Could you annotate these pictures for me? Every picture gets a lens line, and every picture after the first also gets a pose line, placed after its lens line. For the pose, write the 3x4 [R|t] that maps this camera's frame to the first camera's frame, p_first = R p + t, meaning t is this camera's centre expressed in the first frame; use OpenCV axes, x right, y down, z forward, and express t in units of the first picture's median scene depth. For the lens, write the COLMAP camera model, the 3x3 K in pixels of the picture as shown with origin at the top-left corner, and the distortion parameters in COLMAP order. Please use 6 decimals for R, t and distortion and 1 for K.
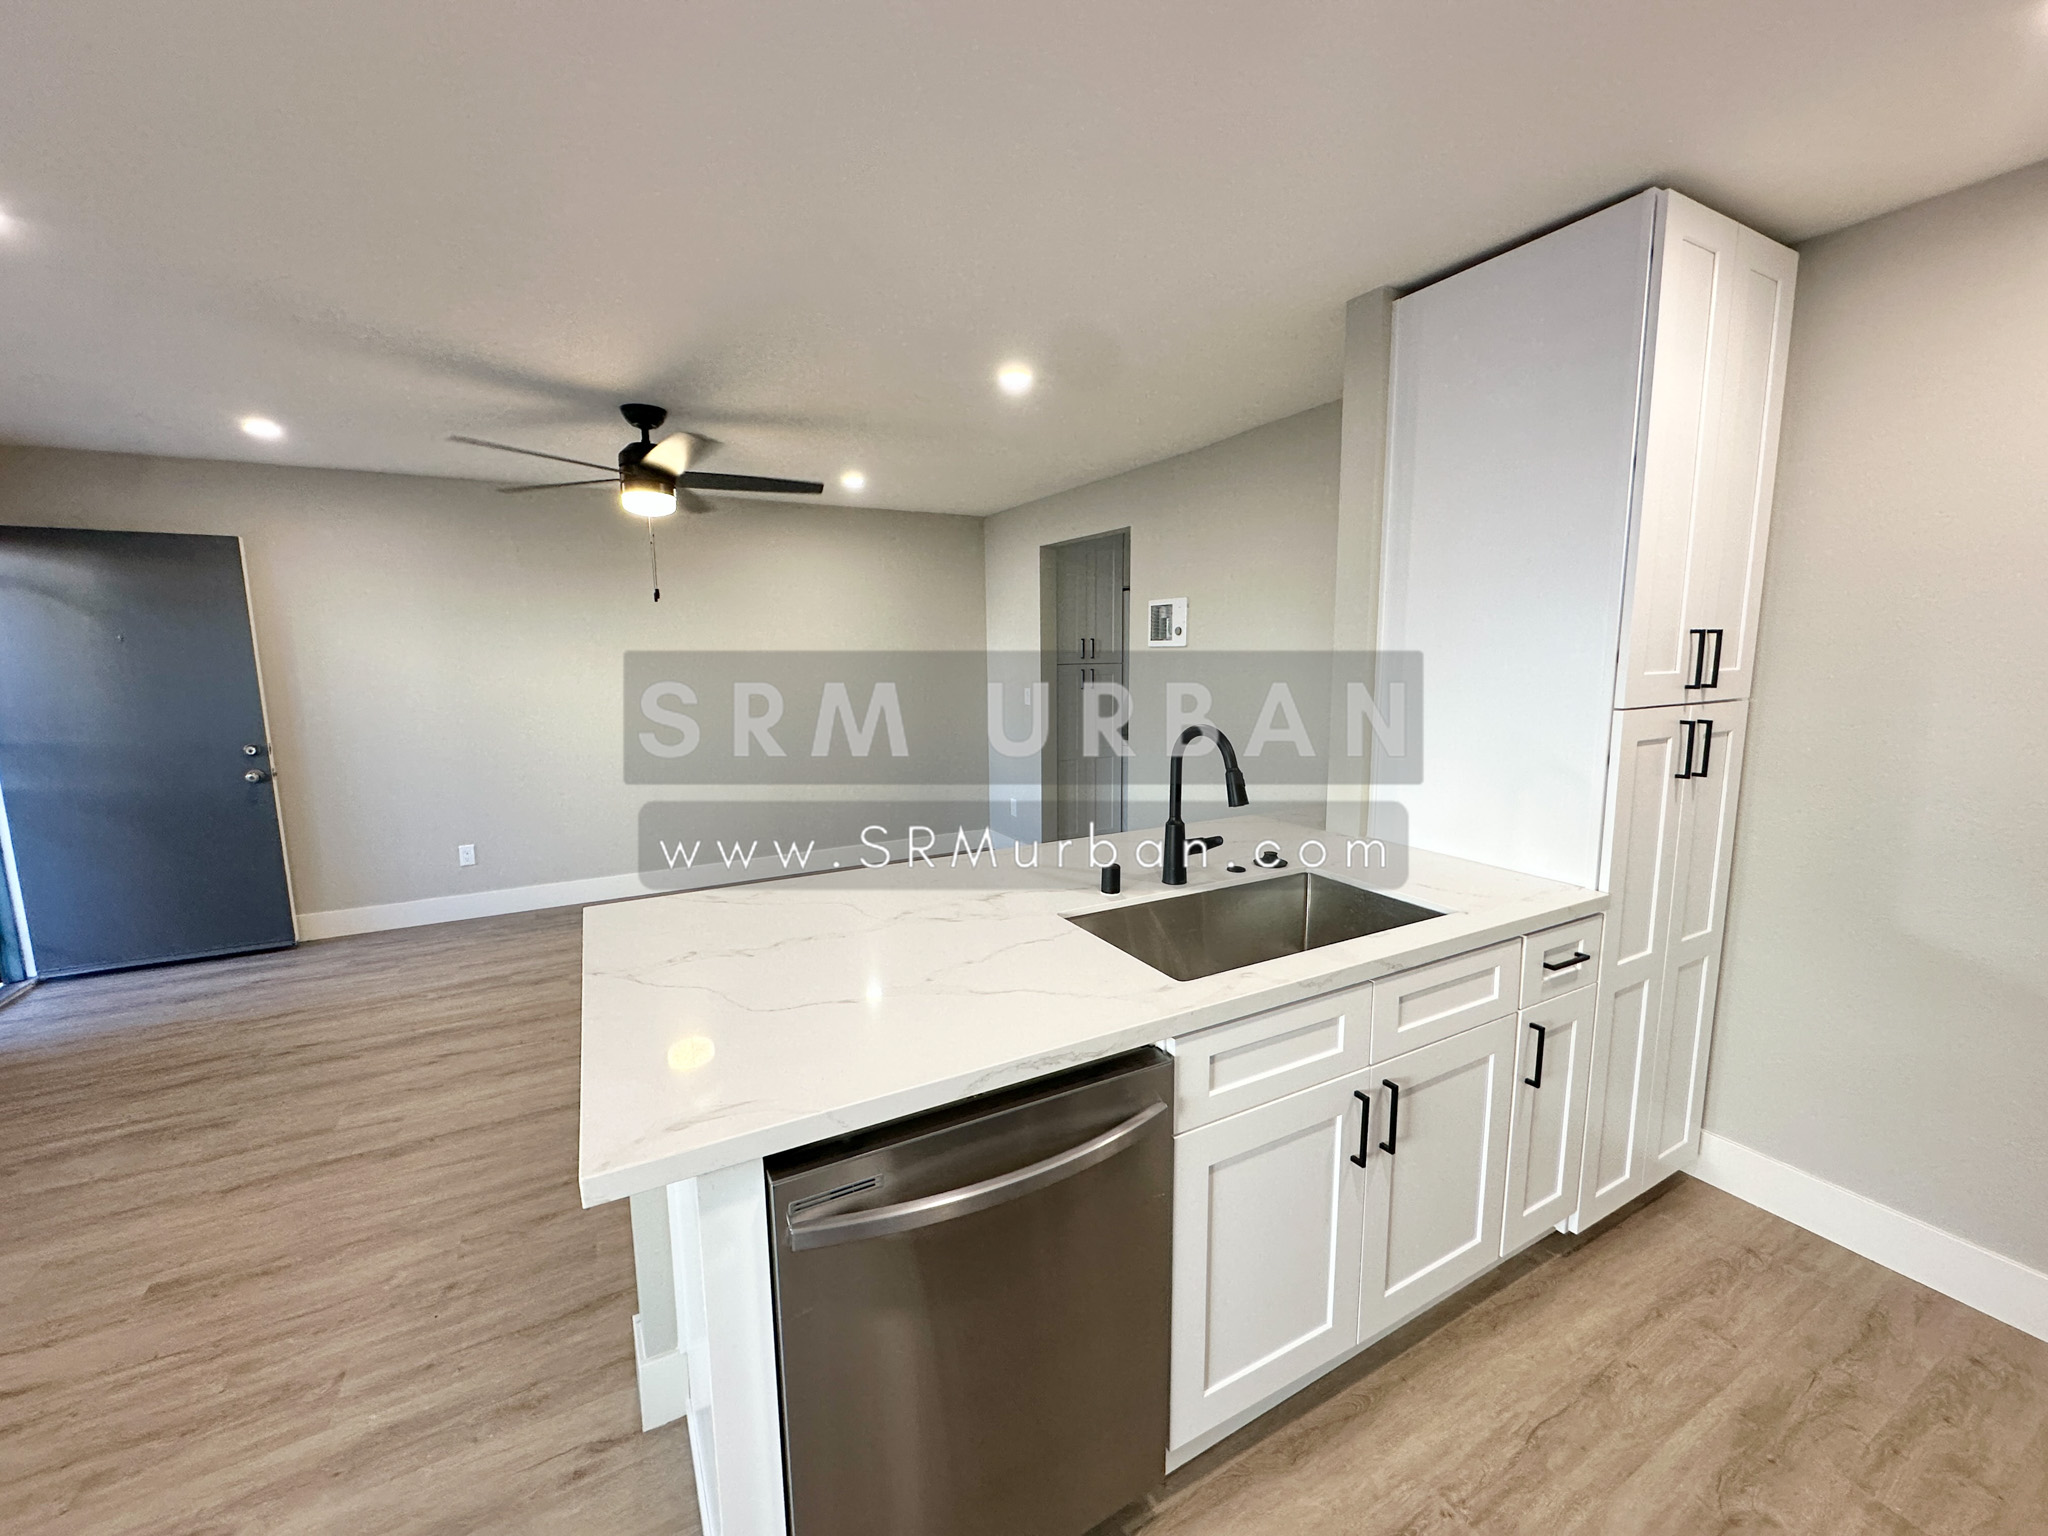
lens RADIAL K [[813.7, 0, 1022.9], [0, 813.7, 762.1], [0, 0, 1]] dist [-0.003776, 0.001331]
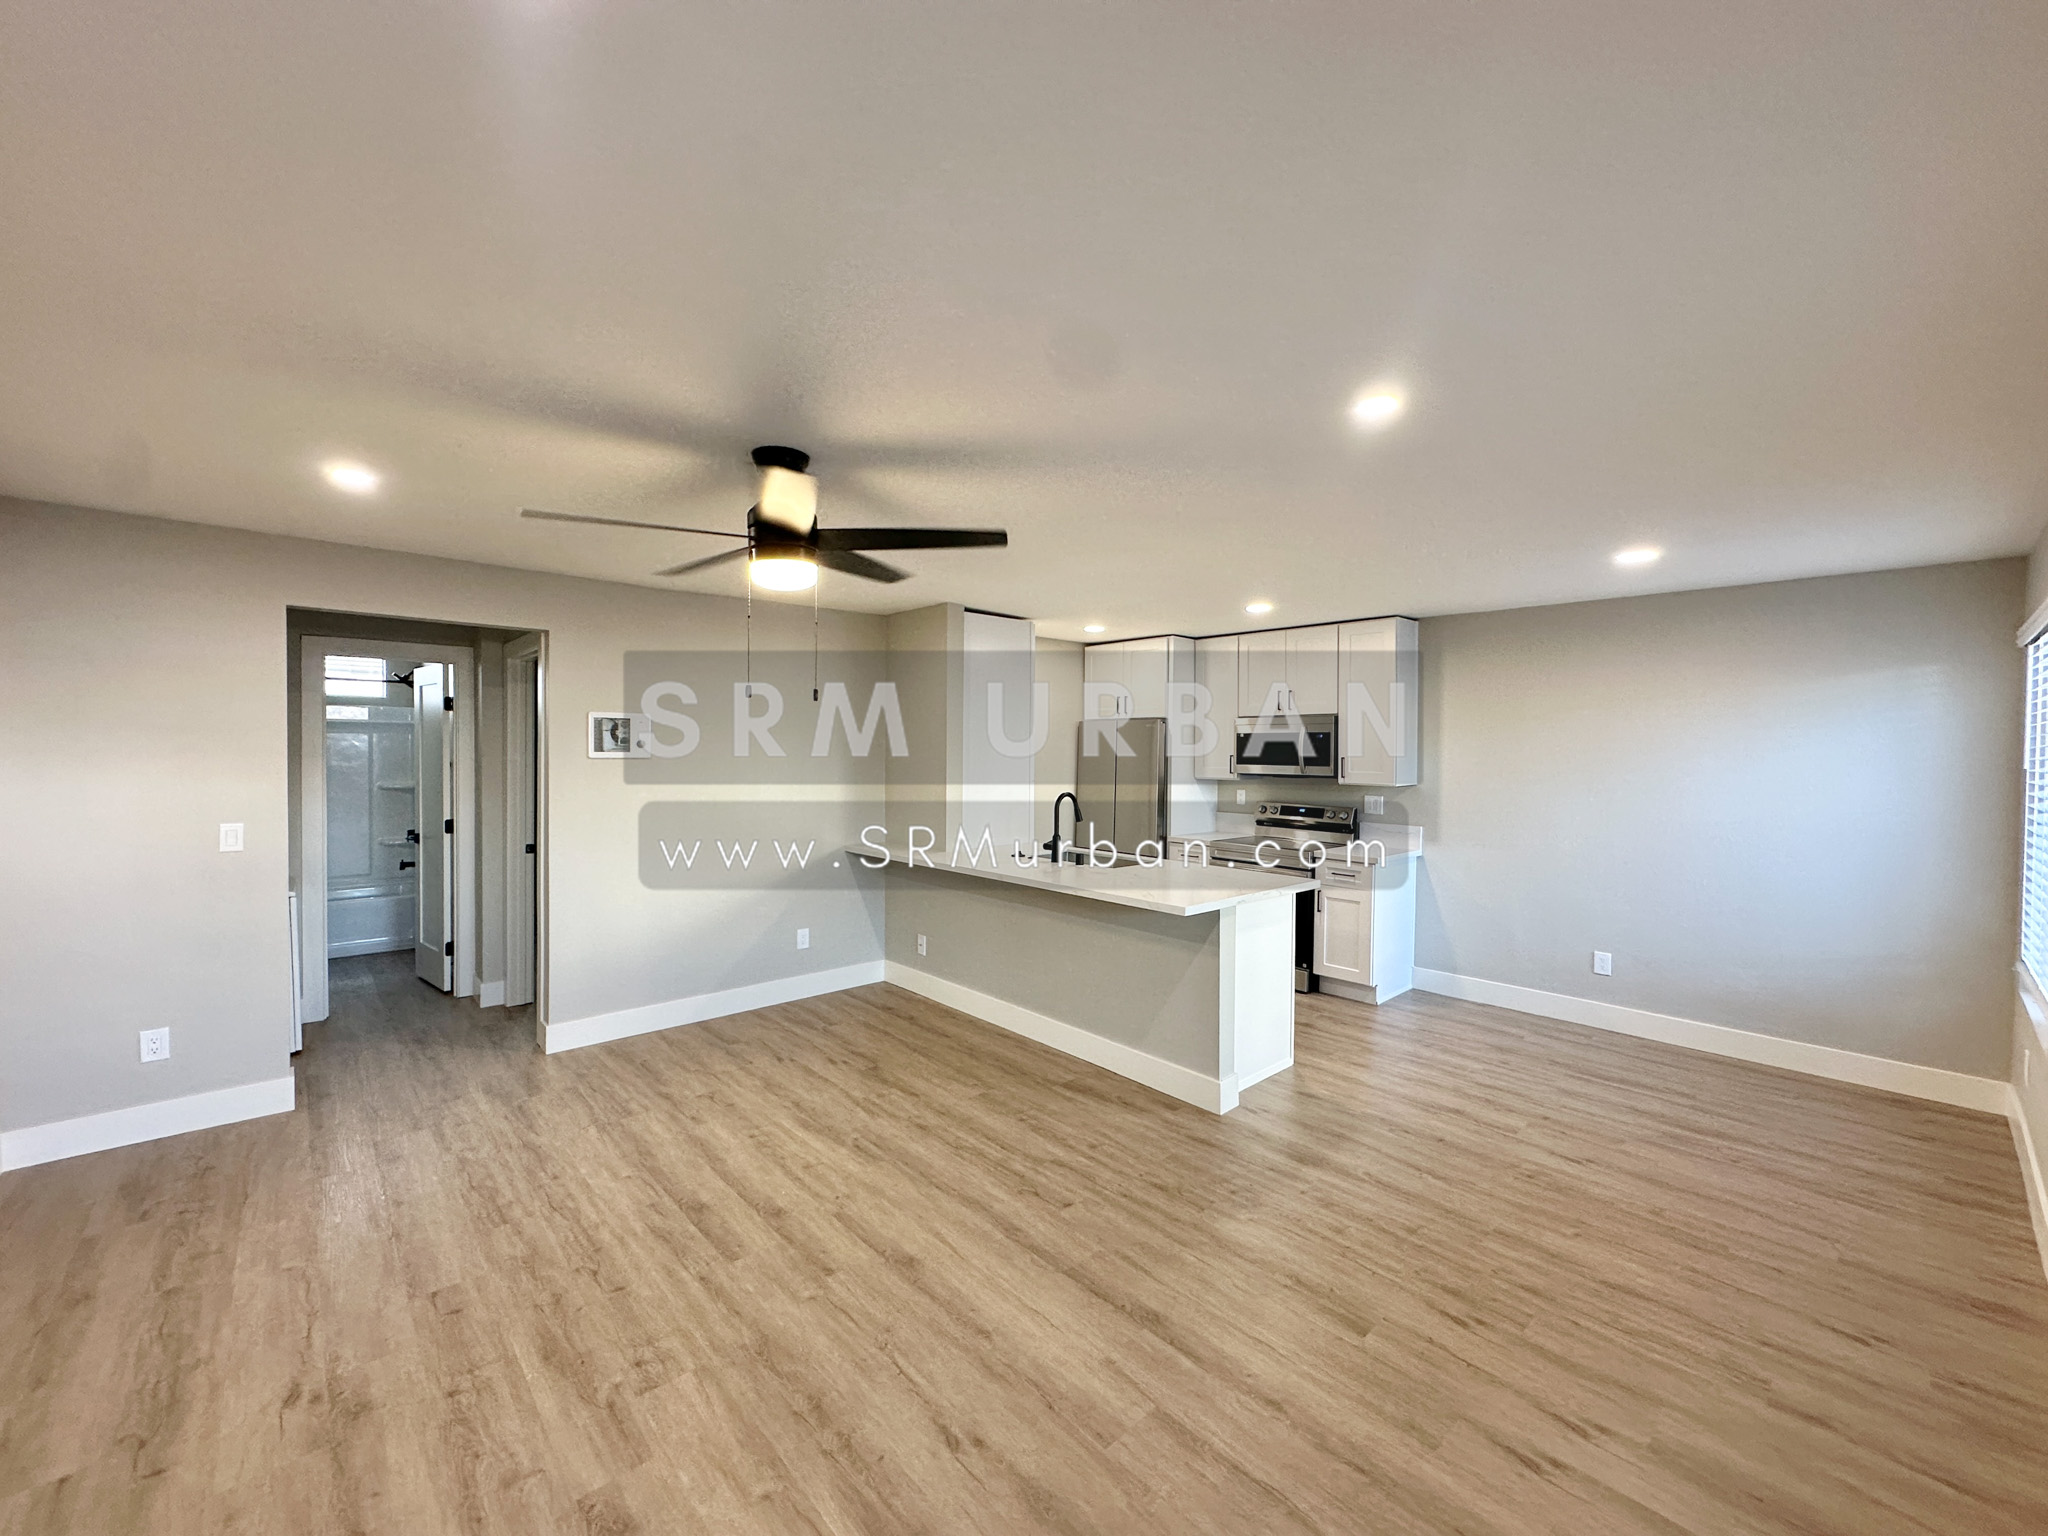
lens RADIAL K [[813.7, 0, 1025.1], [0, 813.7, 763.0], [0, 0, 1]] dist [-0.003776, 0.001331]
pose [[-0.240453, -0.007443, 0.970632, -2.209902], [0.133457, 0.990220, 0.040654, -0.257256], [-0.961443, 0.139313, -0.237108, 1.735448]]
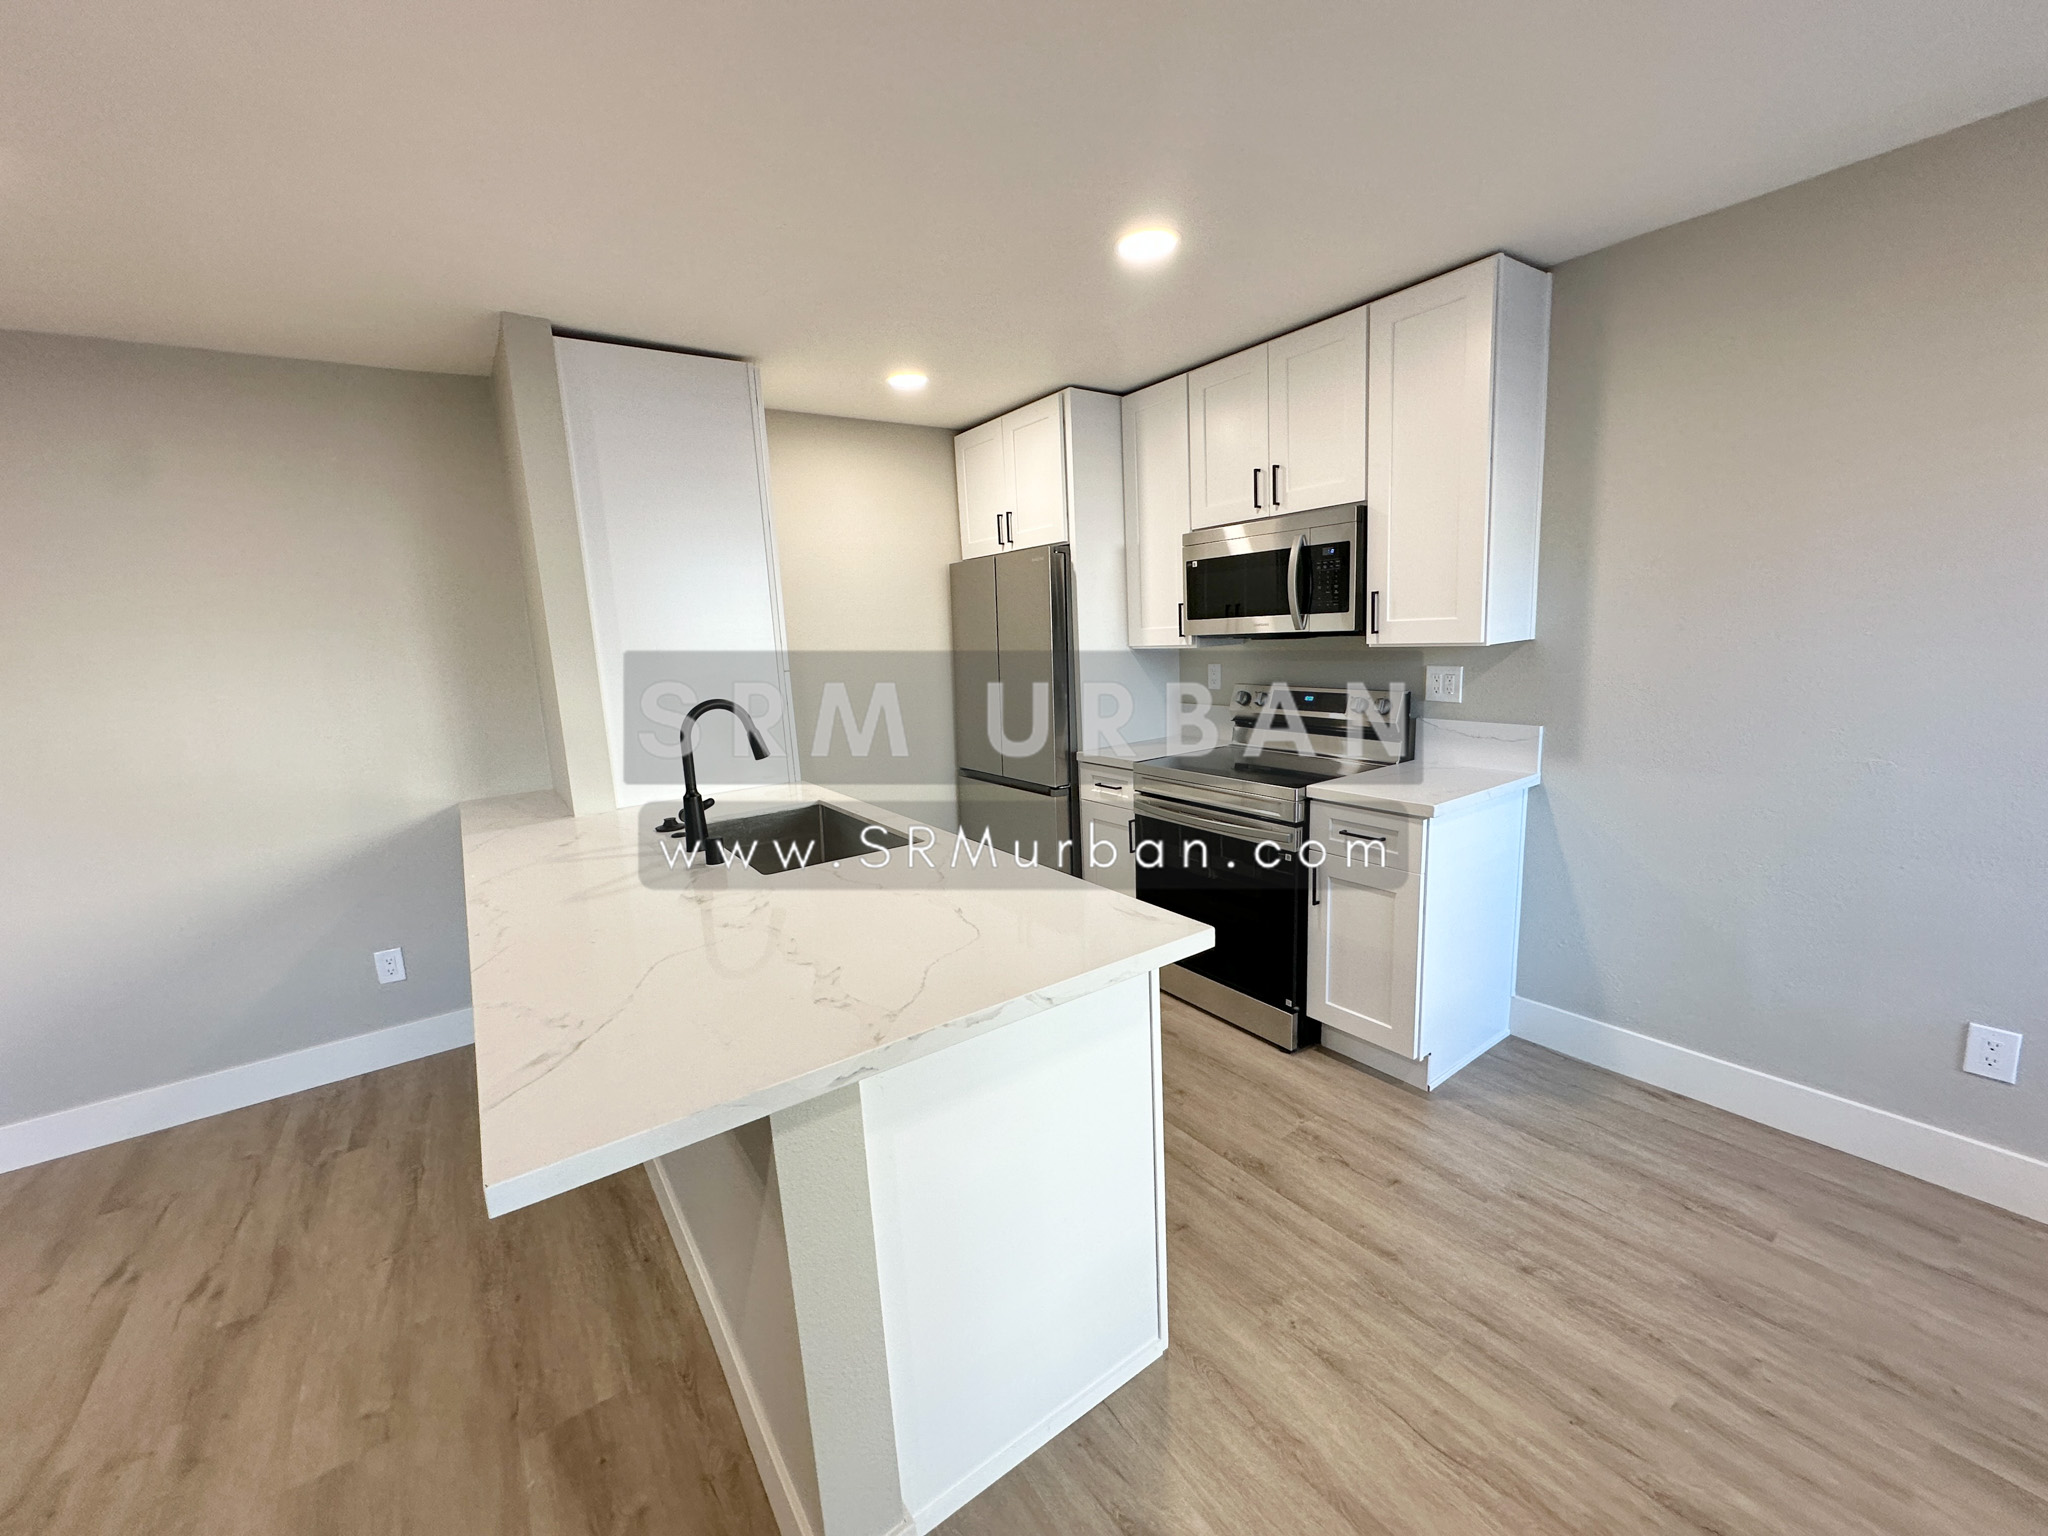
lens RADIAL K [[813.7, 0, 1022.8], [0, 813.7, 765.9], [0, 0, 1]] dist [-0.003776, 0.001331]
pose [[-0.117058, -0.151921, 0.981436, -0.994882], [0.192630, 0.965989, 0.172505, -0.071011], [-0.974264, 0.209247, -0.083813, 0.703575]]
